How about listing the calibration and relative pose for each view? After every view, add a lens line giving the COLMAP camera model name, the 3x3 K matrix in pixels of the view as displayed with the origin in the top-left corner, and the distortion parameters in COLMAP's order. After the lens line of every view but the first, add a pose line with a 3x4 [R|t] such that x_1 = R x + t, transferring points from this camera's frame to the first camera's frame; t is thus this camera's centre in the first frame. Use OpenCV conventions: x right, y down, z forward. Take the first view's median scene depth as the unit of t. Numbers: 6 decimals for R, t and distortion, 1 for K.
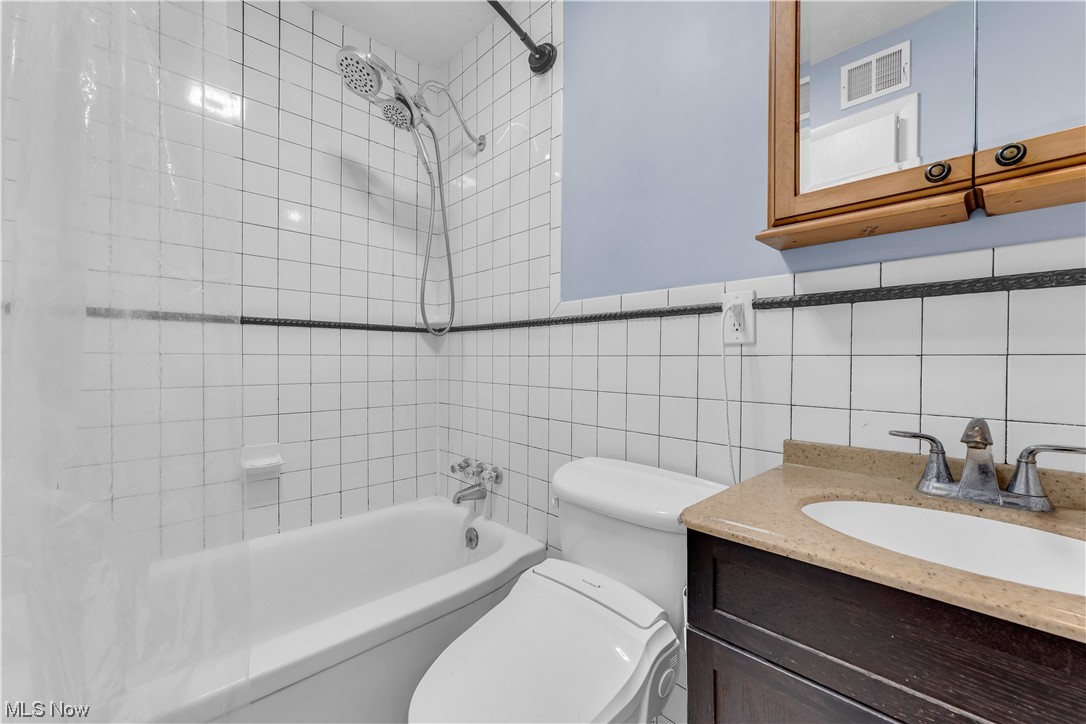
lens RADIAL K [[442.7, 0, 543.0], [0, 442.7, 362.0], [0, 0, 1]] dist [0.001038, 0.000156]
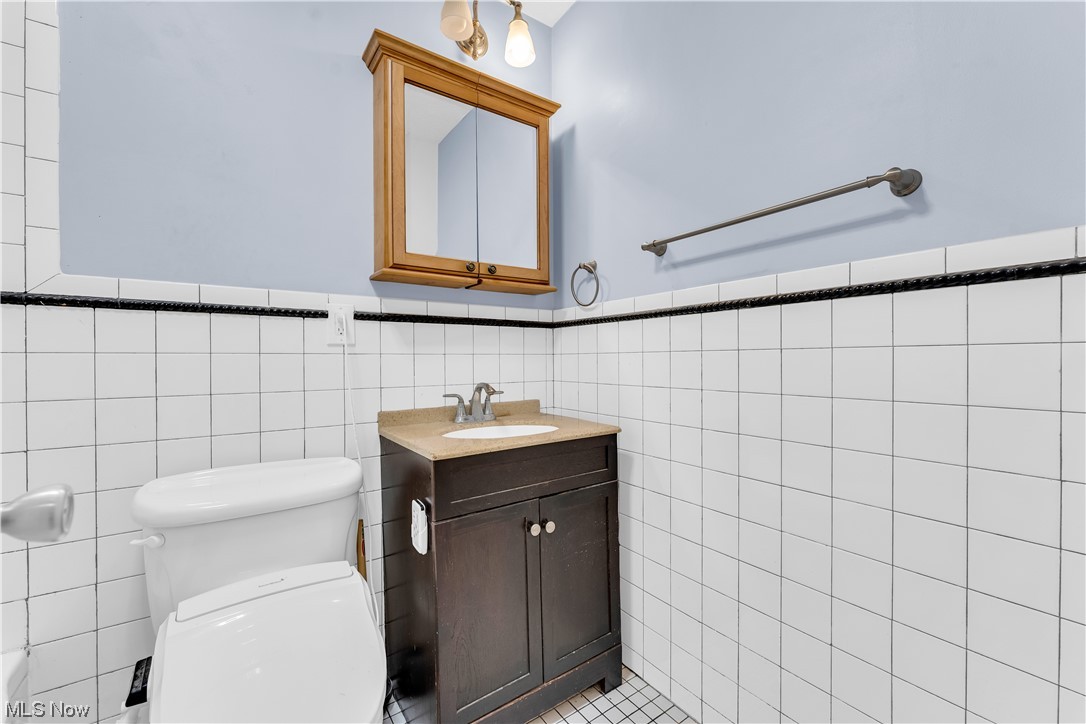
lens RADIAL K [[442.7, 0, 543.0], [0, 442.7, 362.0], [0, 0, 1]] dist [0.001038, 0.000156]
pose [[0.160900, -0.017506, 0.986815, -0.792504], [0.003836, 0.999846, 0.017112, -0.010838], [-0.986963, 0.001032, 0.160943, 0.233893]]
